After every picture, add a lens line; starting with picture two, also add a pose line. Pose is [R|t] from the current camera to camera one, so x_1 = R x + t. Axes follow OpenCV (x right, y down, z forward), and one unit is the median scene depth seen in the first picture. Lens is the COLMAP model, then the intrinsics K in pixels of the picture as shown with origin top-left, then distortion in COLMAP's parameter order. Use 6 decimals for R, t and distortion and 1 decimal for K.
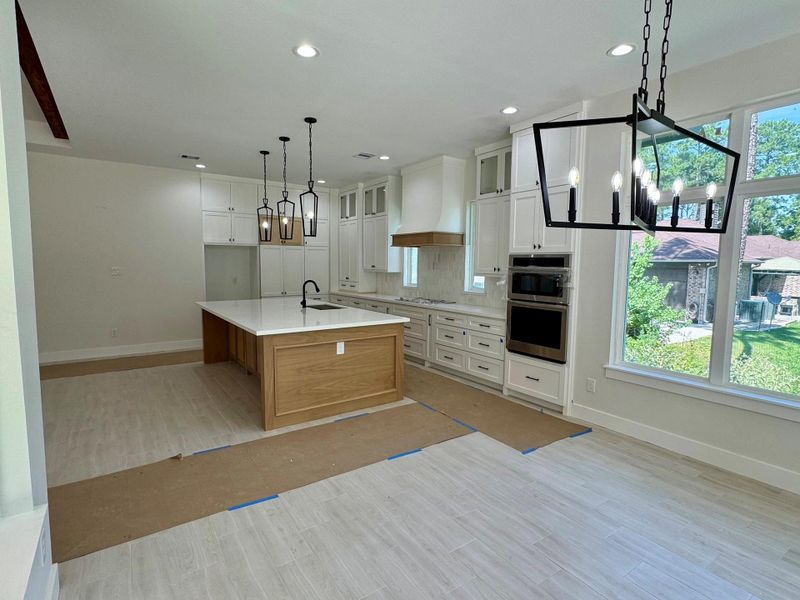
lens RADIAL K [[440.6, 0, 400.0], [0, 440.6, 300.0], [0, 0, 1]] dist [-0.005619, -0.001652]
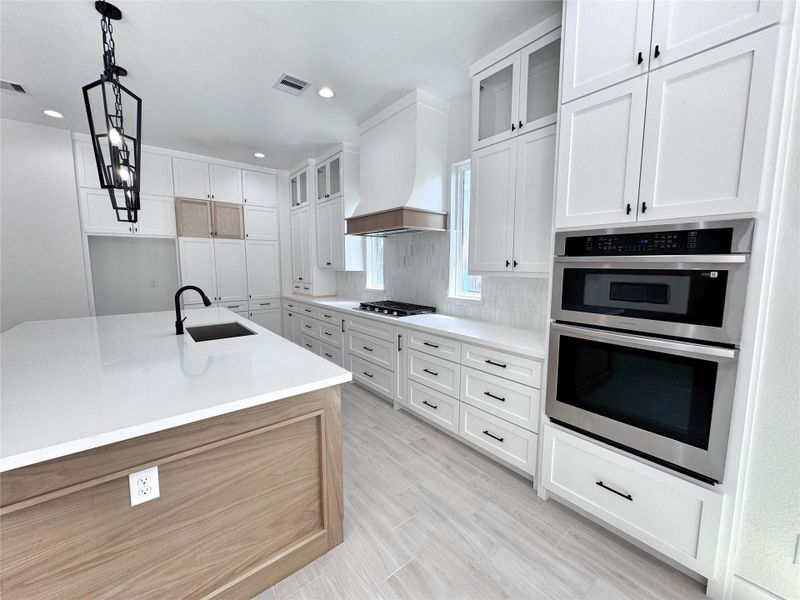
lens RADIAL K [[320.6, 0, 400.0], [0, 320.6, 300.0], [0, 0, 1]] dist [-0.001915, -0.000049]
pose [[0.998245, -0.017051, 0.056712, 0.043277], [0.015466, 0.999481, 0.028265, -0.033108], [-0.057164, -0.027338, 0.997990, 0.544565]]
